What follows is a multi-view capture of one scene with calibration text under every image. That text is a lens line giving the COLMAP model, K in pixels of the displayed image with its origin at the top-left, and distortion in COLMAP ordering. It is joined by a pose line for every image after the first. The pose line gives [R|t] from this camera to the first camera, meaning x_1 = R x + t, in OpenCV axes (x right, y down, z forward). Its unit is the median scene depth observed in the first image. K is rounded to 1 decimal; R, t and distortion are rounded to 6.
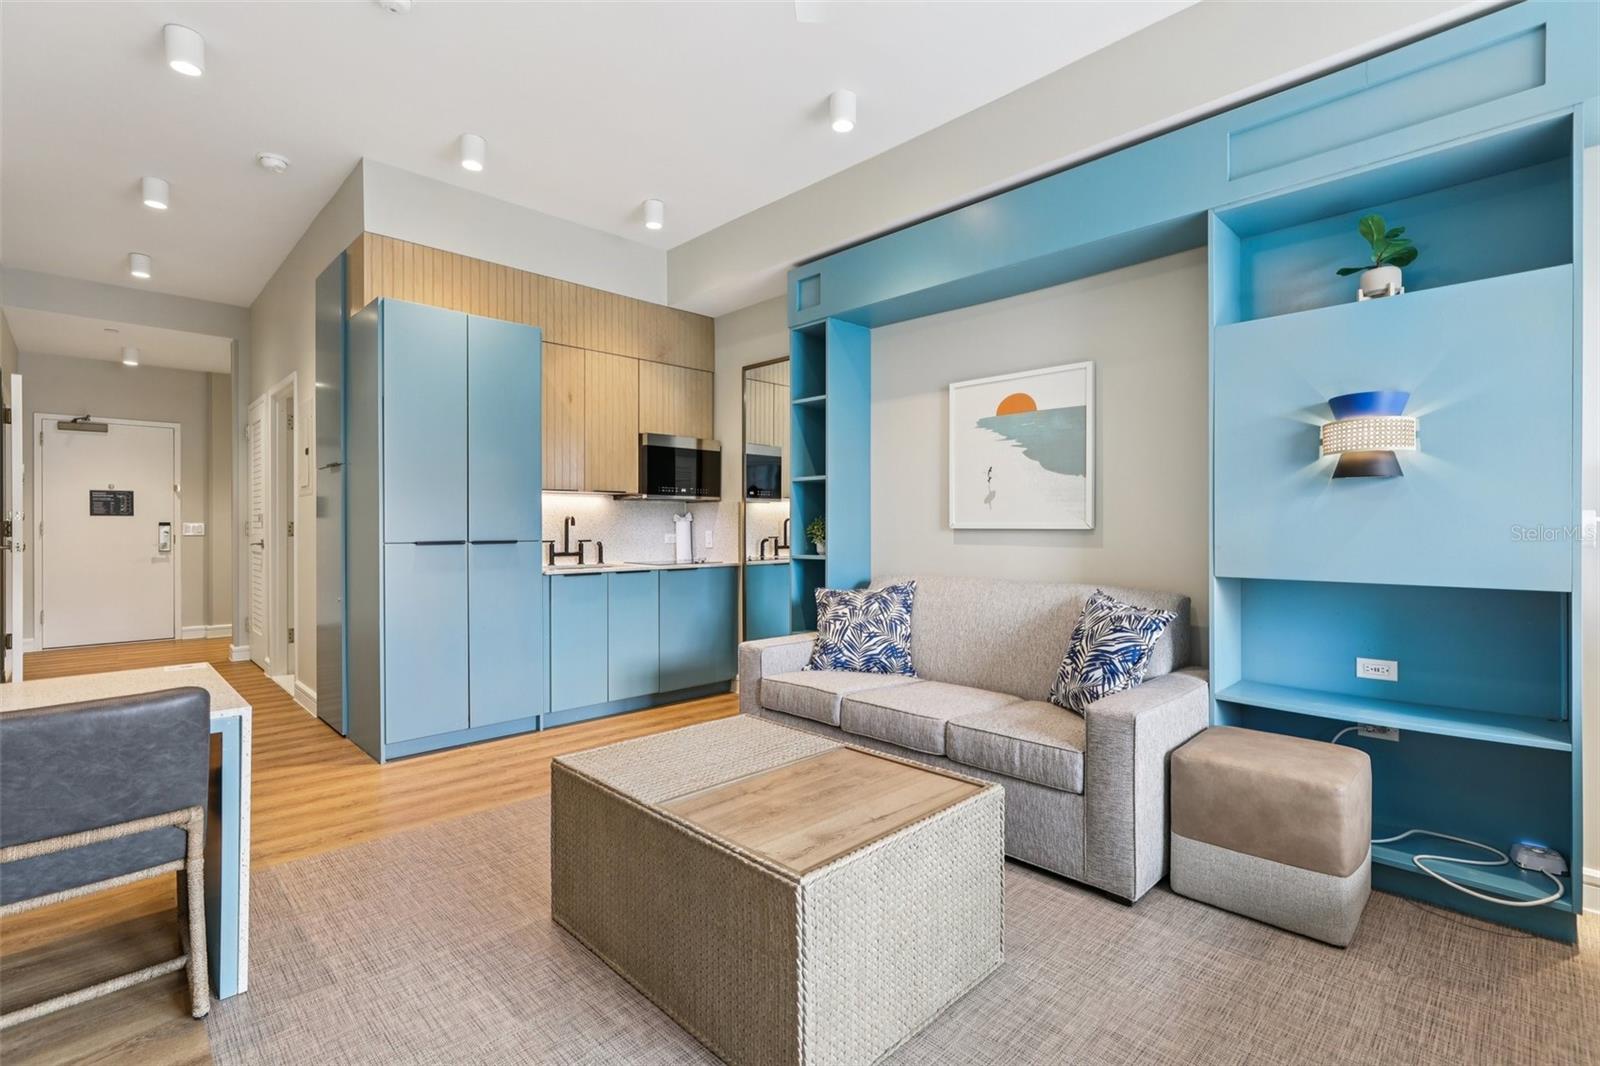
lens RADIAL K [[728.6, 0, 799.4], [0, 728.6, 531.7], [0, 0, 1]] dist [-0.005205, 0.003332]
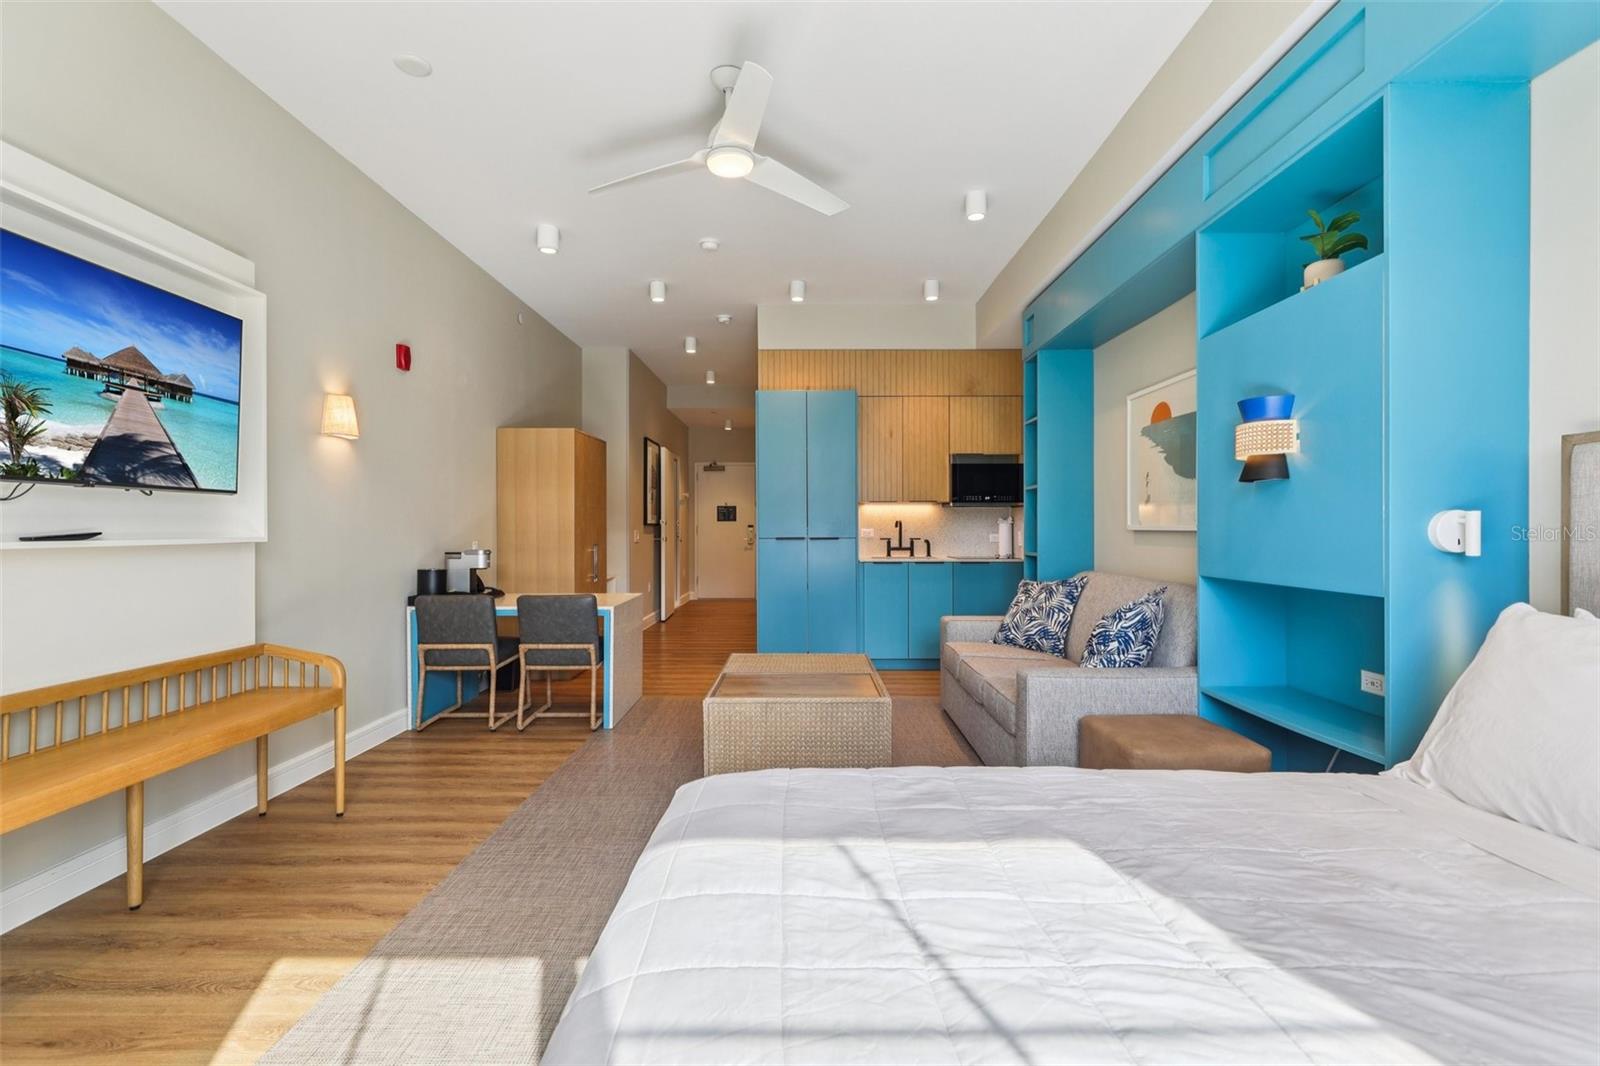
lens RADIAL K [[728.6, 0, 800.4], [0, 728.6, 539.2], [0, 0, 1]] dist [-0.005205, 0.003332]
pose [[0.712418, 0.010208, -0.701681, 0.616205], [-0.003508, 0.999934, 0.010985, -0.000741], [0.701746, -0.005365, 0.712407, -0.111082]]
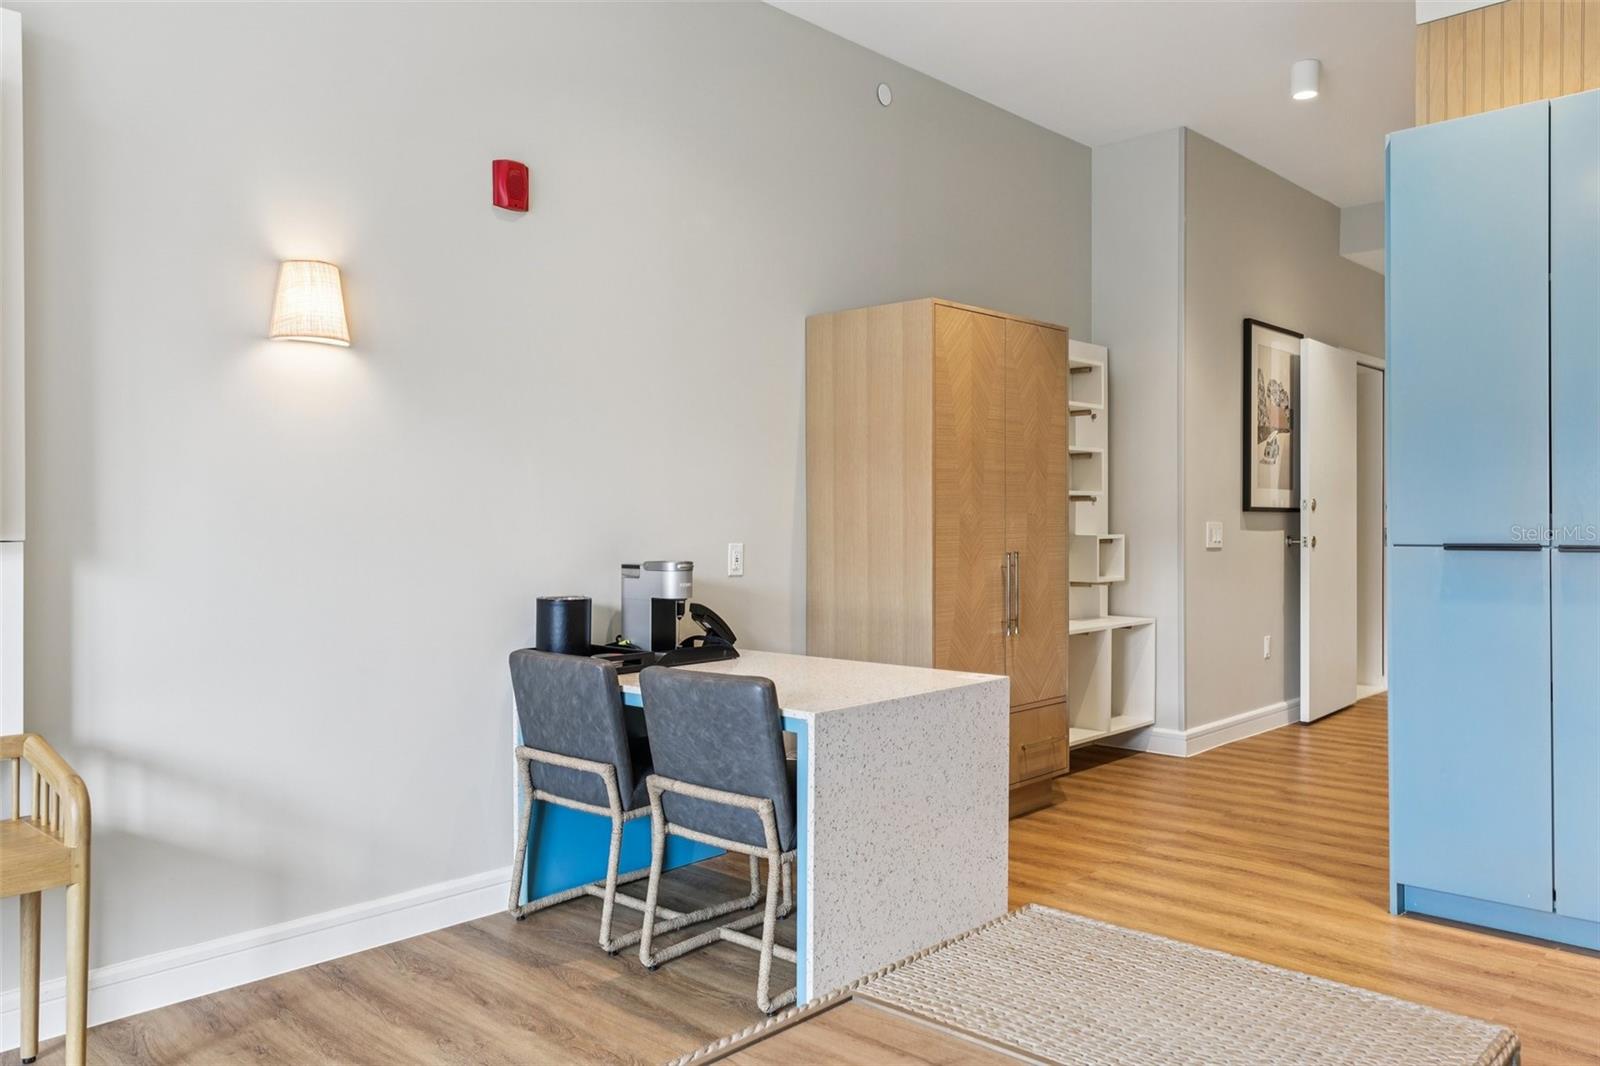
lens RADIAL K [[1190.8, 0, 805.7], [0, 1190.8, 524.2], [0, 0, 1]] dist [0.010295, 0.010511]
pose [[0.048916, 0.004116, -0.998794, 0.357434], [-0.005329, 0.999978, 0.003860, -0.002061], [0.998789, 0.005134, 0.048937, 0.434665]]
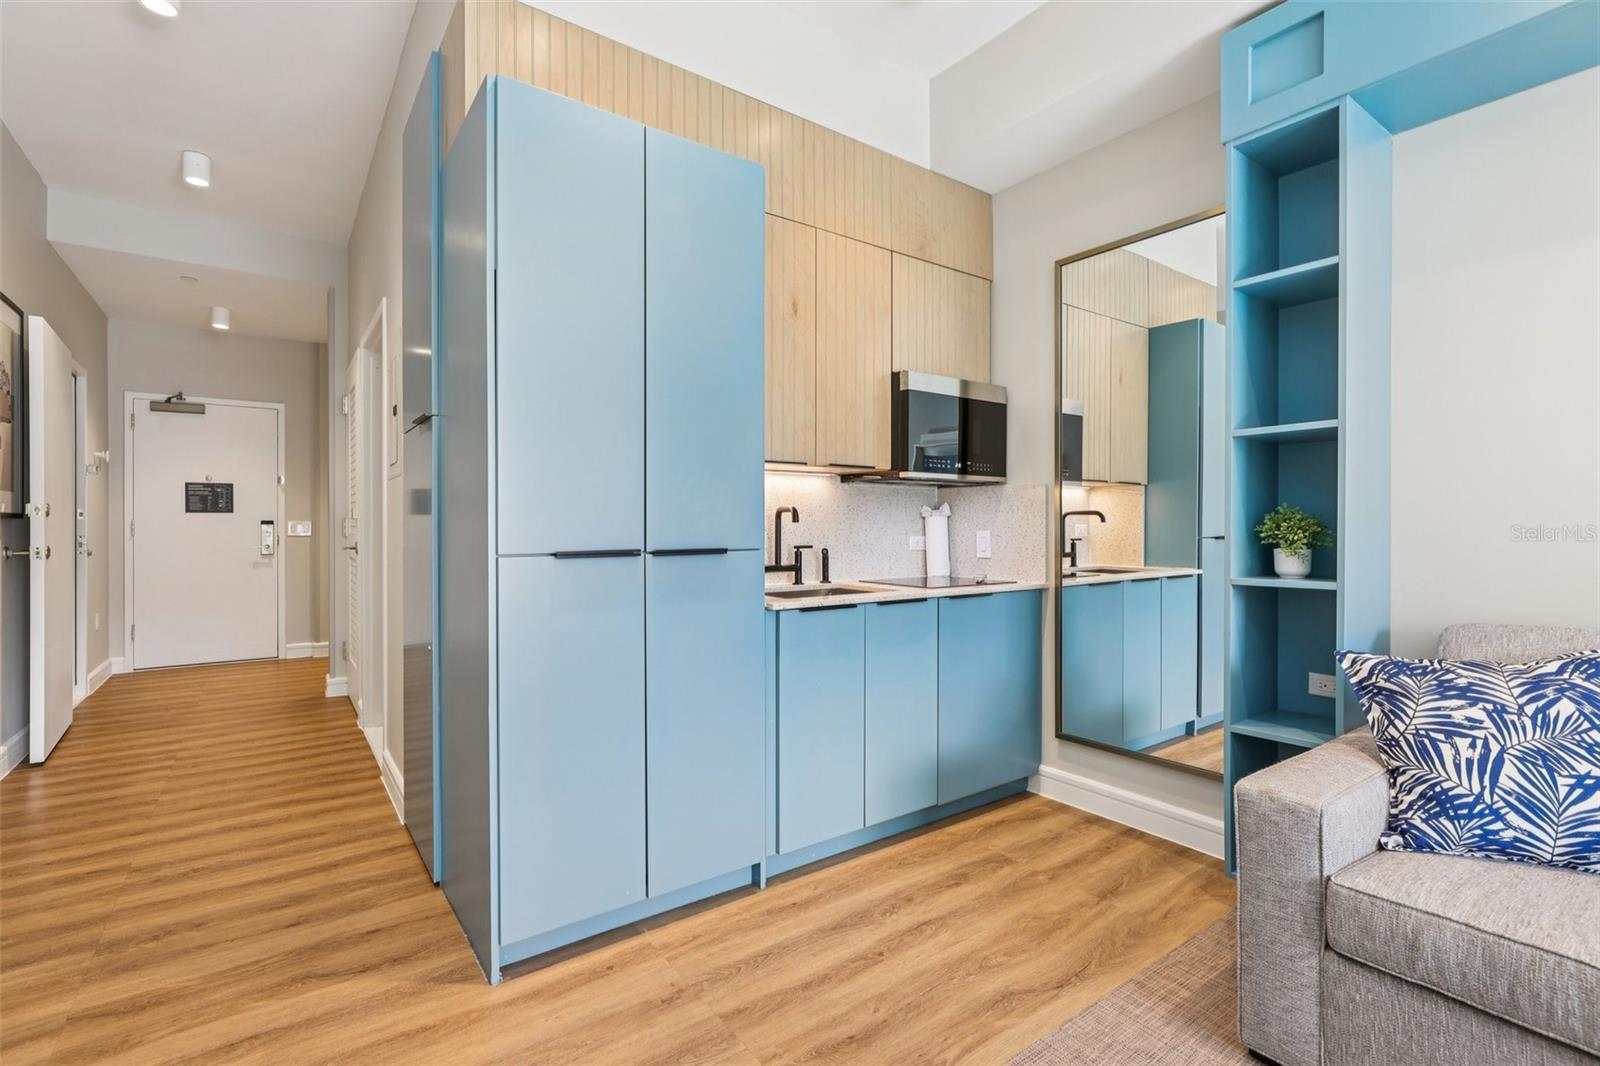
lens RADIAL K [[728.6, 0, 798.9], [0, 728.6, 529.4], [0, 0, 1]] dist [-0.005205, 0.003332]
pose [[0.989373, 0.000122, -0.145399, -0.264297], [-0.000453, 0.999997, -0.002248, -0.001378], [0.145398, 0.002290, 0.989371, 0.483785]]
